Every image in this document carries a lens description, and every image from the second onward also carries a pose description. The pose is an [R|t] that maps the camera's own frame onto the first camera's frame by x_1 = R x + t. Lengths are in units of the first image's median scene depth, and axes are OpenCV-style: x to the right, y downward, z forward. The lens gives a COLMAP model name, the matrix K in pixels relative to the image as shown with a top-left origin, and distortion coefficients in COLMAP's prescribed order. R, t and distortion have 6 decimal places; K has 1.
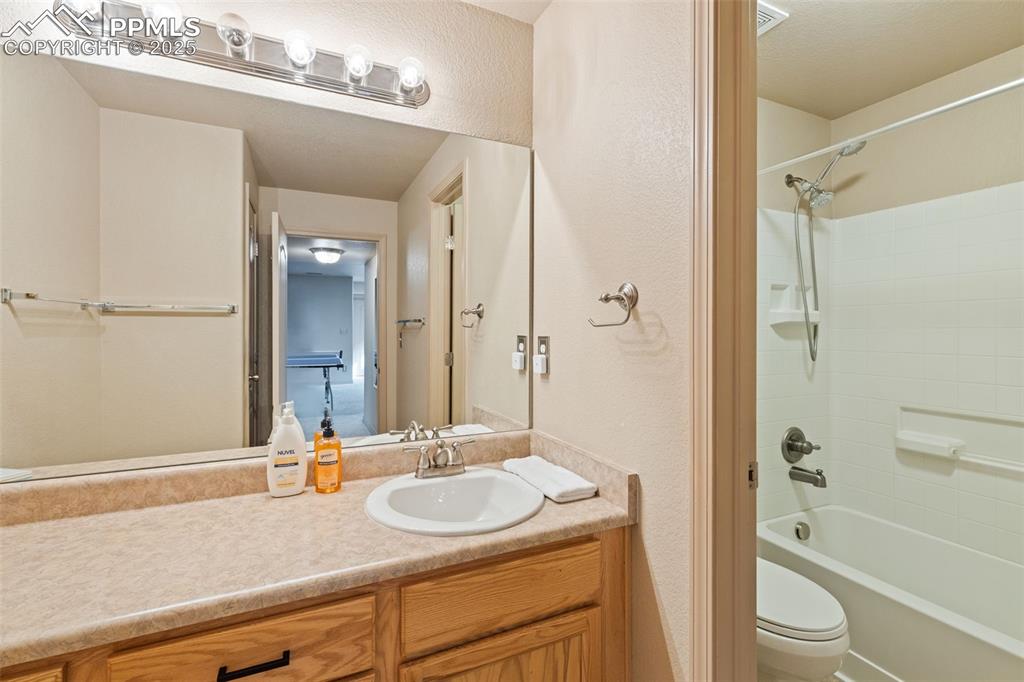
lens RADIAL K [[470.3, 0, 512.0], [0, 470.3, 341.0], [0, 0, 1]] dist [0.002226, 0.000213]
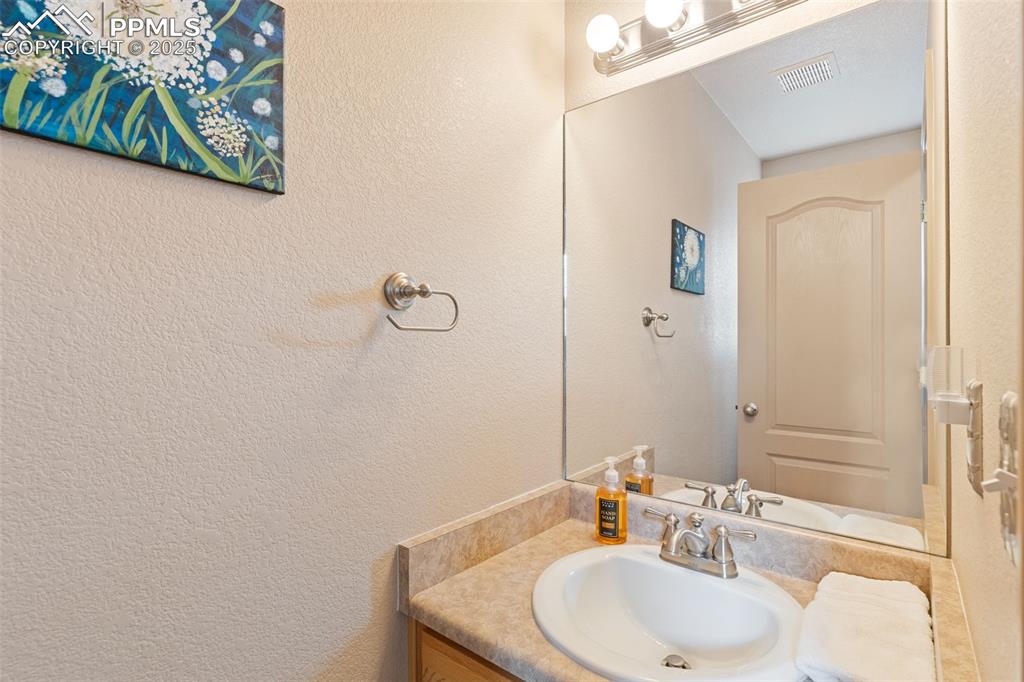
lens RADIAL K [[494.6, 0, 512.0], [0, 494.6, 341.0], [0, 0, 1]] dist [0.000698, 0.000026]
pose [[0.428087, -0.006126, -0.903717, 0.486862], [-0.023037, 0.999578, -0.017688, -0.019744], [0.903444, 0.028391, 0.427765, 0.559062]]
